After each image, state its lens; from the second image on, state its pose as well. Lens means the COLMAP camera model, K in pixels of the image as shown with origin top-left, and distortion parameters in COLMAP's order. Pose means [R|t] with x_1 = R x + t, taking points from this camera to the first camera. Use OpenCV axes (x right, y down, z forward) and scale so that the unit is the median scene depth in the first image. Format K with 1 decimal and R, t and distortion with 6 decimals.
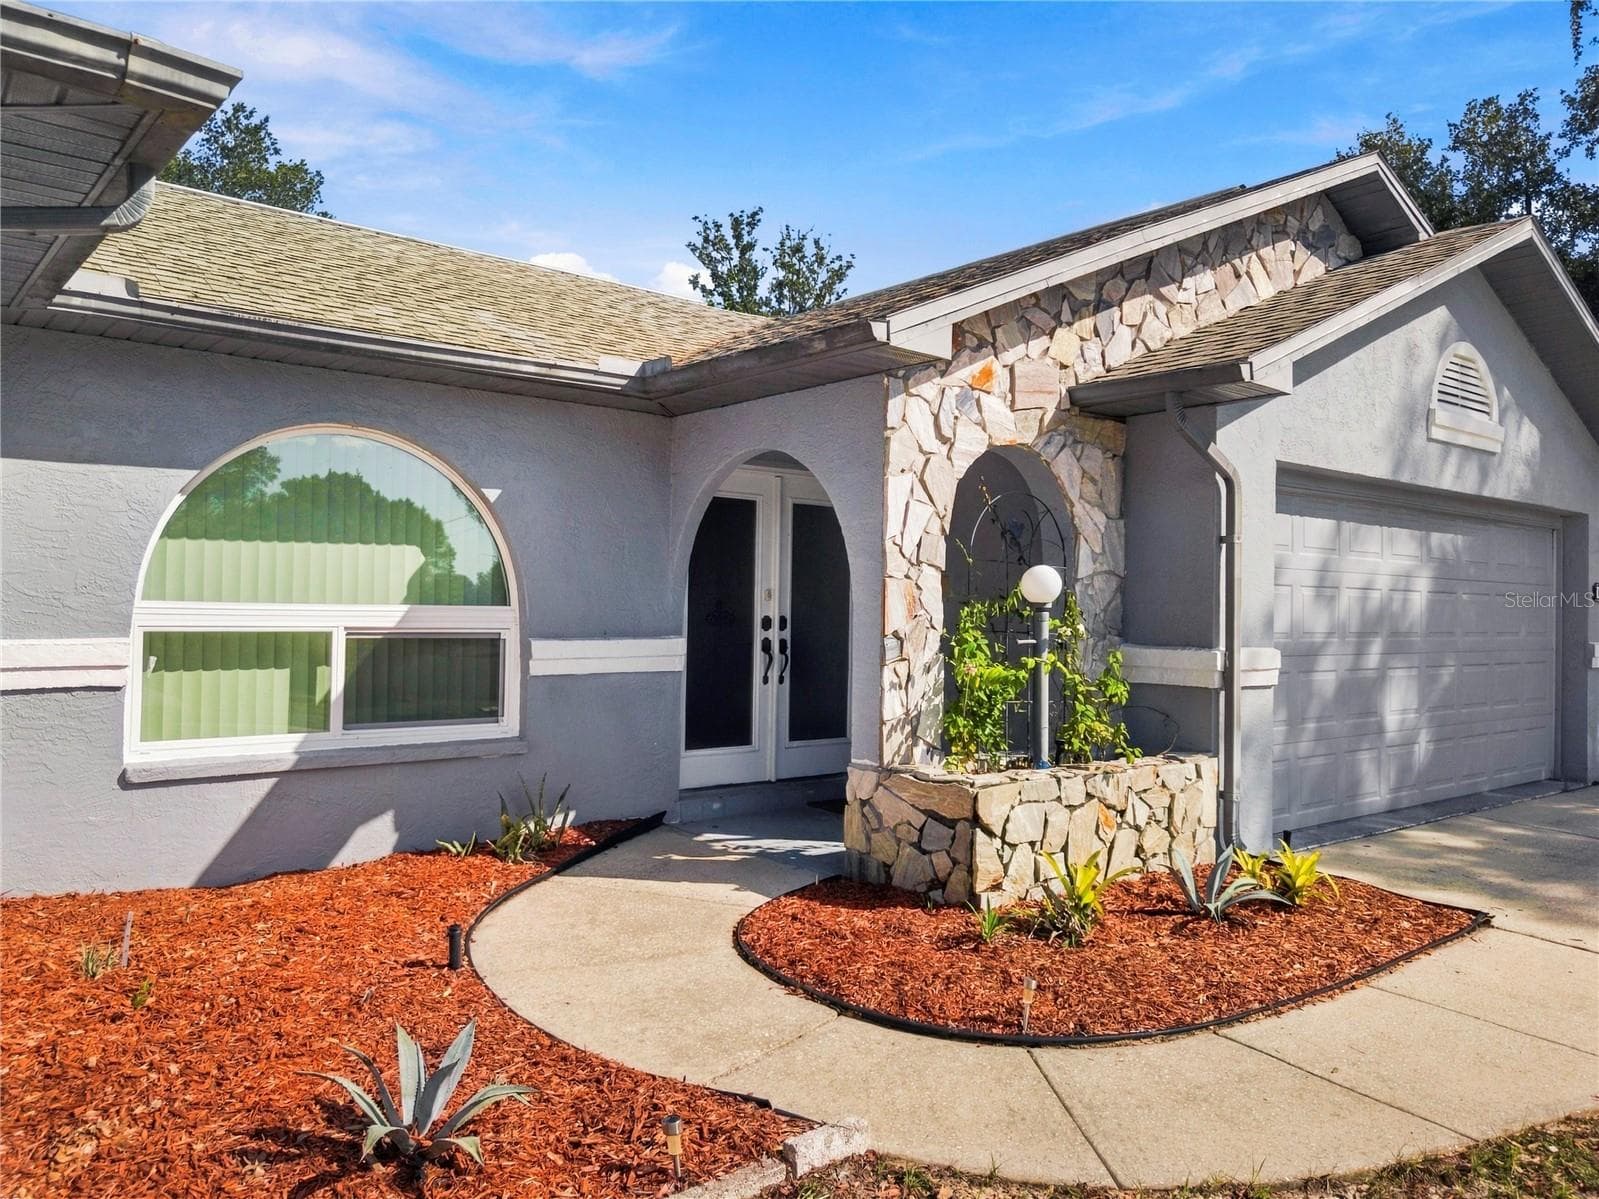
lens RADIAL K [[1191.2, 0, 802.7], [0, 1191.2, 590.1], [0, 0, 1]] dist [0.030452, -0.001054]
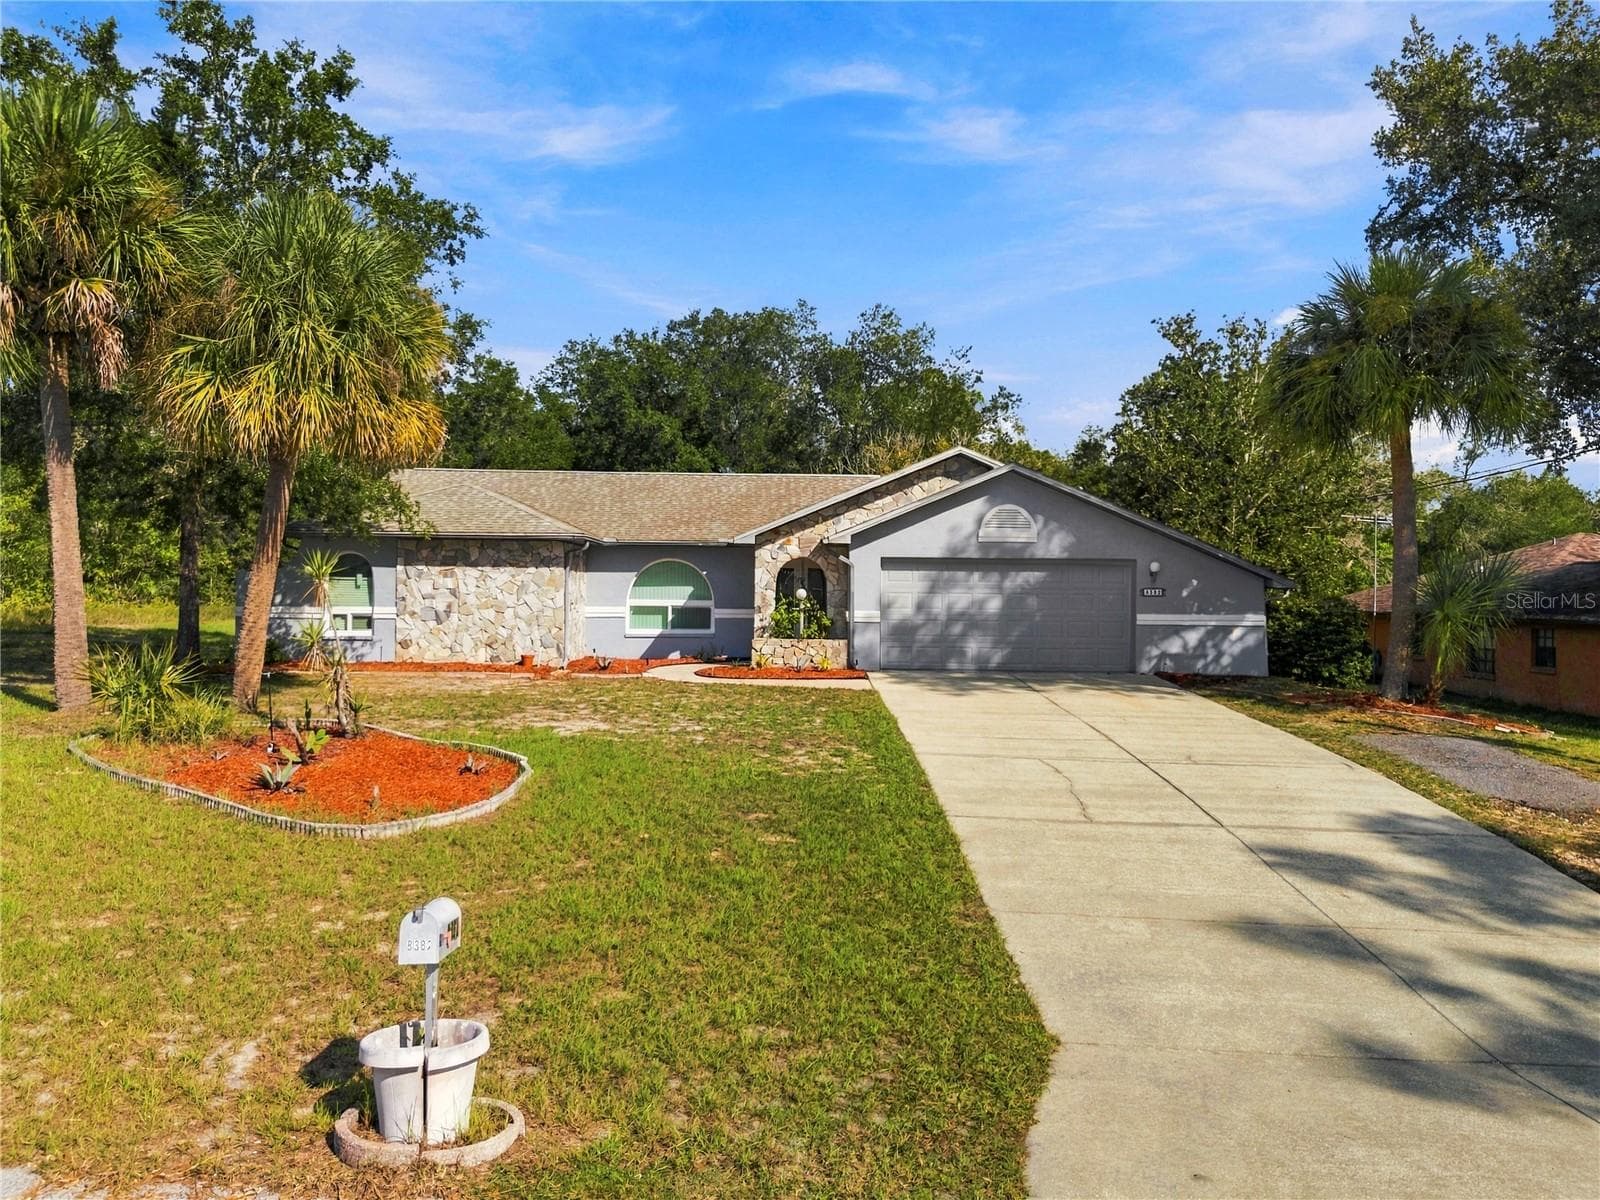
lens RADIAL K [[1182.0, 0, 800.0], [0, 1182.0, 600.0], [0, 0, 1]] dist [0.045102, -0.002978]
pose [[0.779800, -0.002733, -0.626022, 2.612585], [0.011626, 0.999881, 0.010116, -0.024998], [0.625920, -0.015166, 0.779740, -2.006865]]
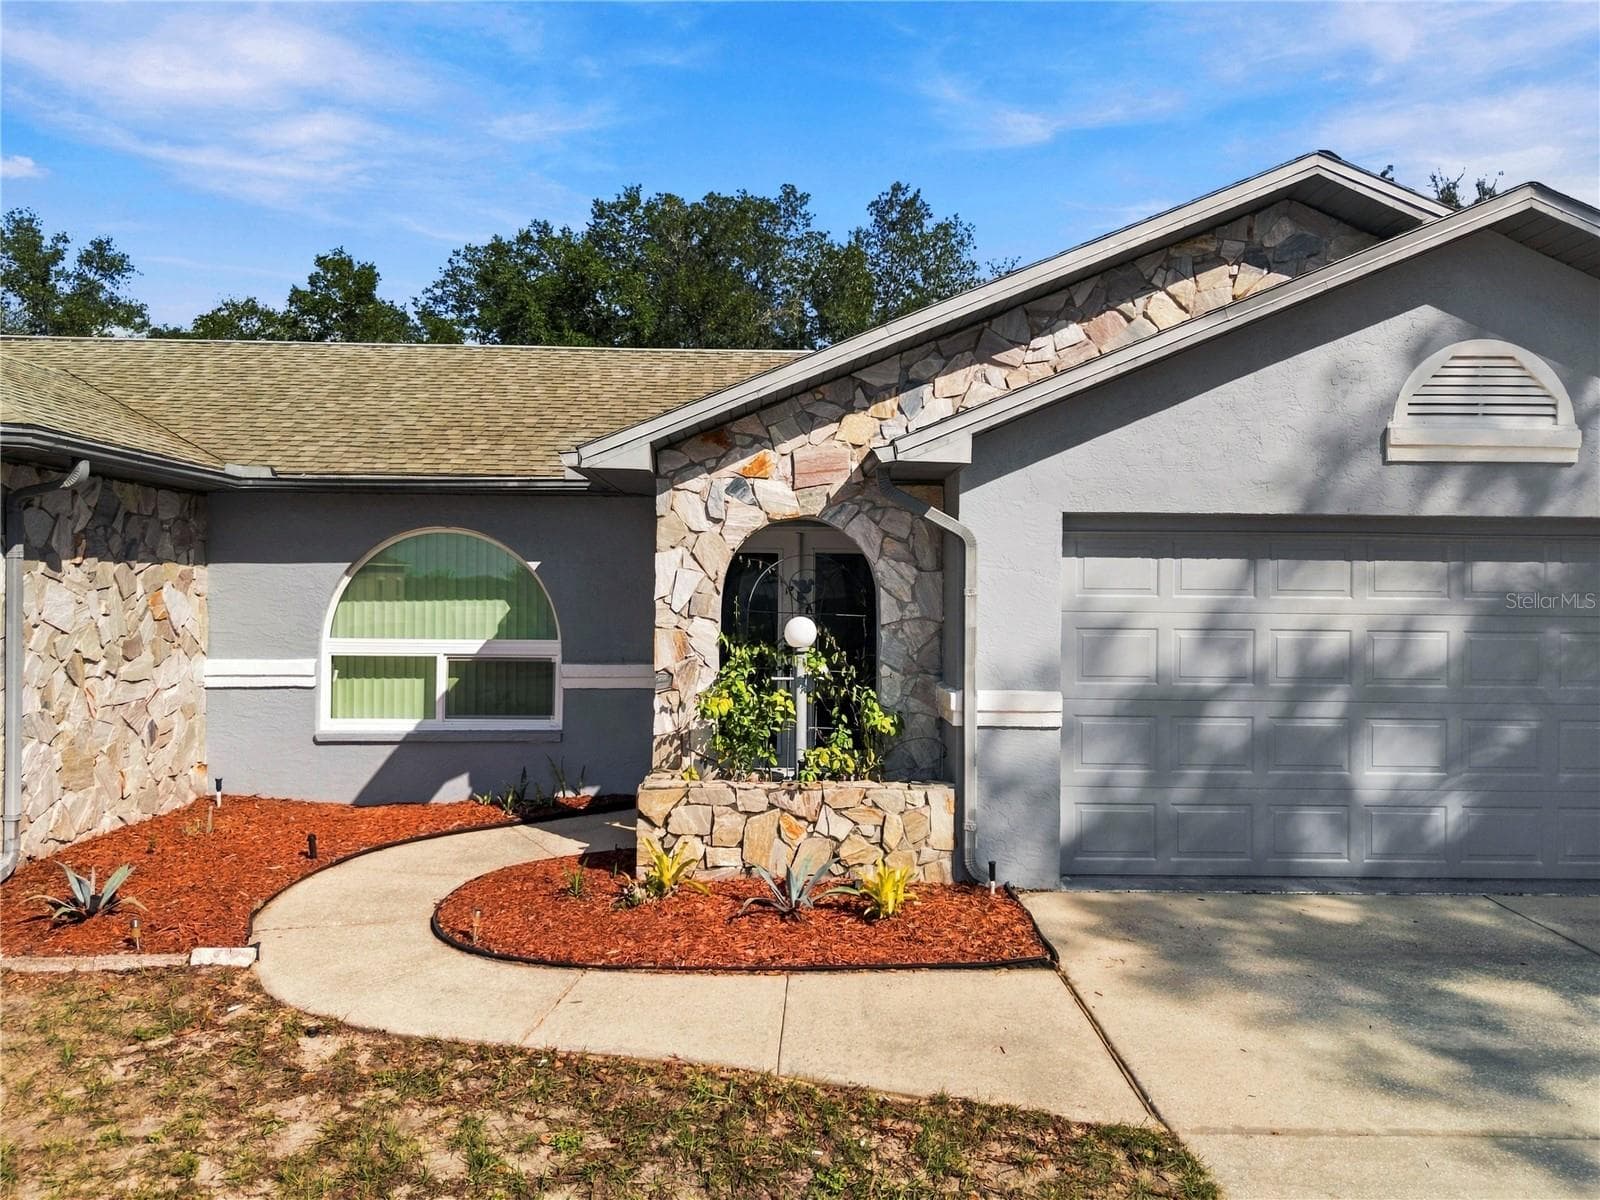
lens RADIAL K [[1182.0, 0, 800.0], [0, 1182.0, 600.0], [0, 0, 1]] dist [0.045102, -0.002978]
pose [[0.788120, -0.001821, -0.615519, 0.949340], [0.012956, 0.999823, 0.013630, -0.054908], [0.615386, -0.018717, 0.788004, 0.046029]]
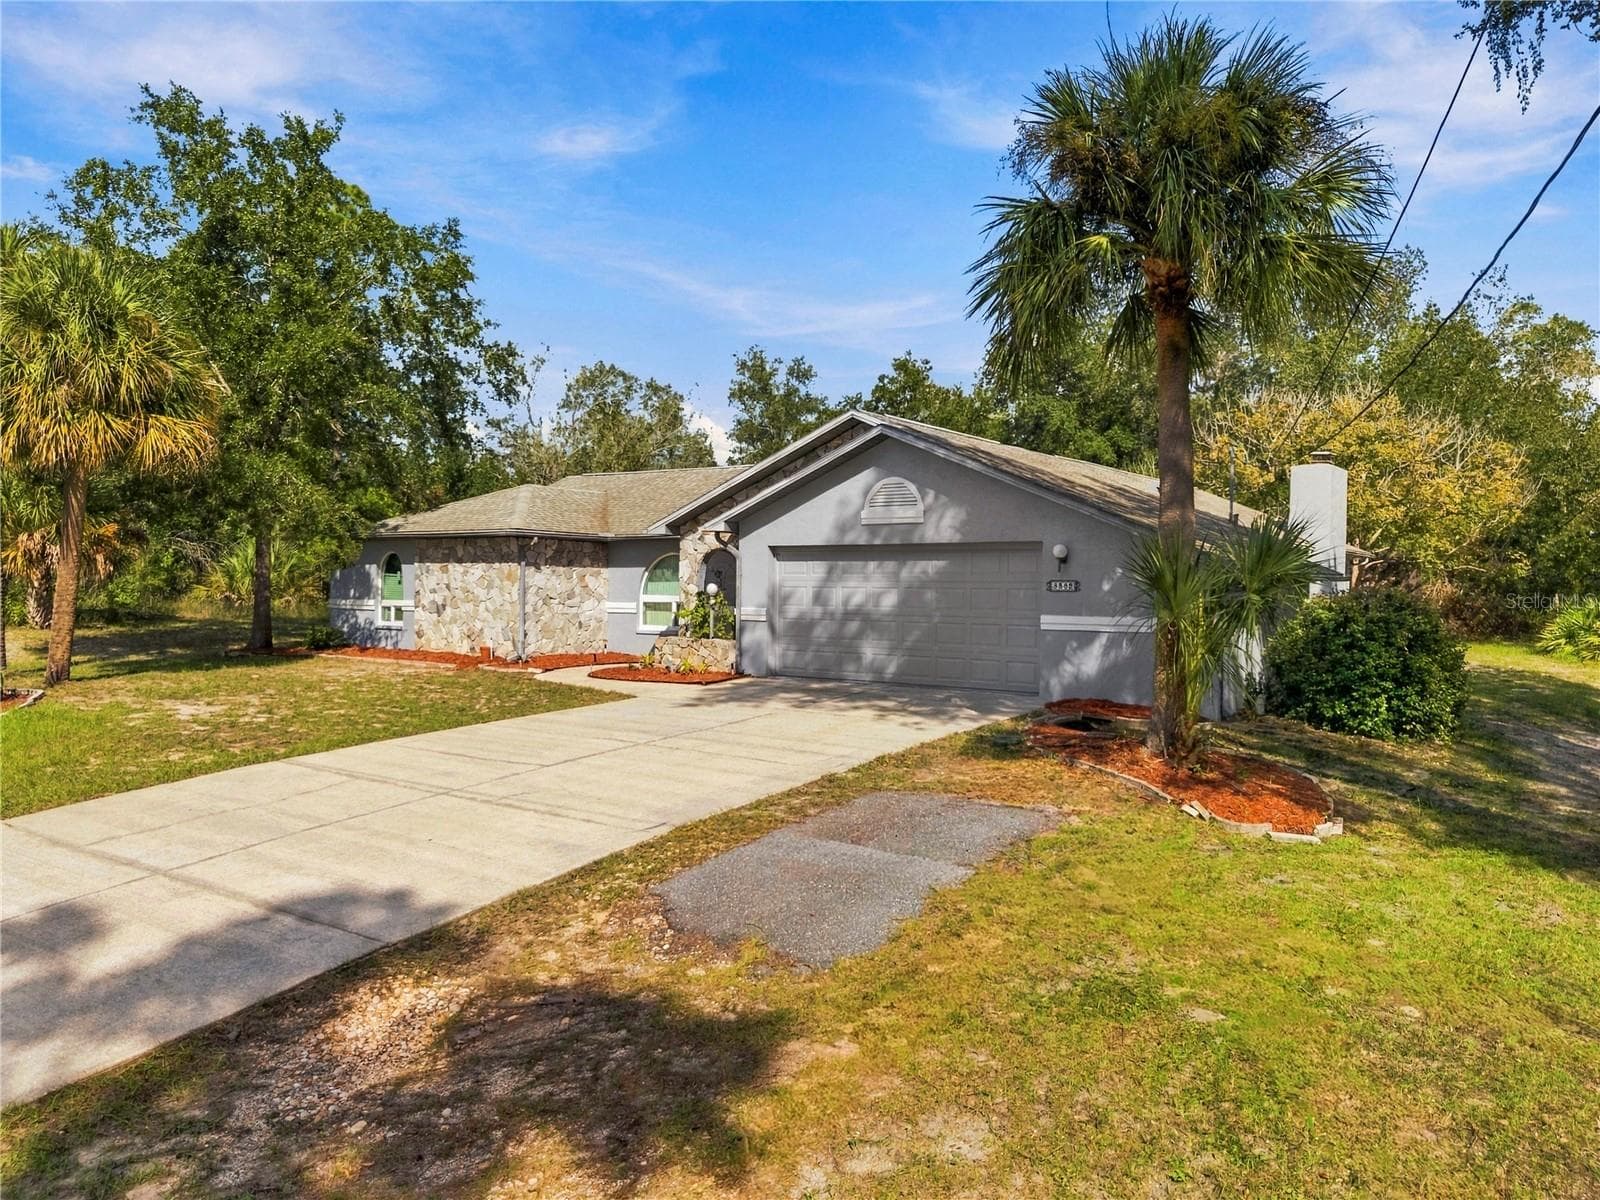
lens RADIAL K [[1182.0, 0, 800.0], [0, 1182.0, 600.0], [0, 0, 1]] dist [0.045102, -0.002978]
pose [[0.268007, -0.002429, -0.963414, 3.627293], [0.007543, 0.999971, -0.000422, 0.031807], [0.963387, -0.007154, 0.268018, 0.323328]]
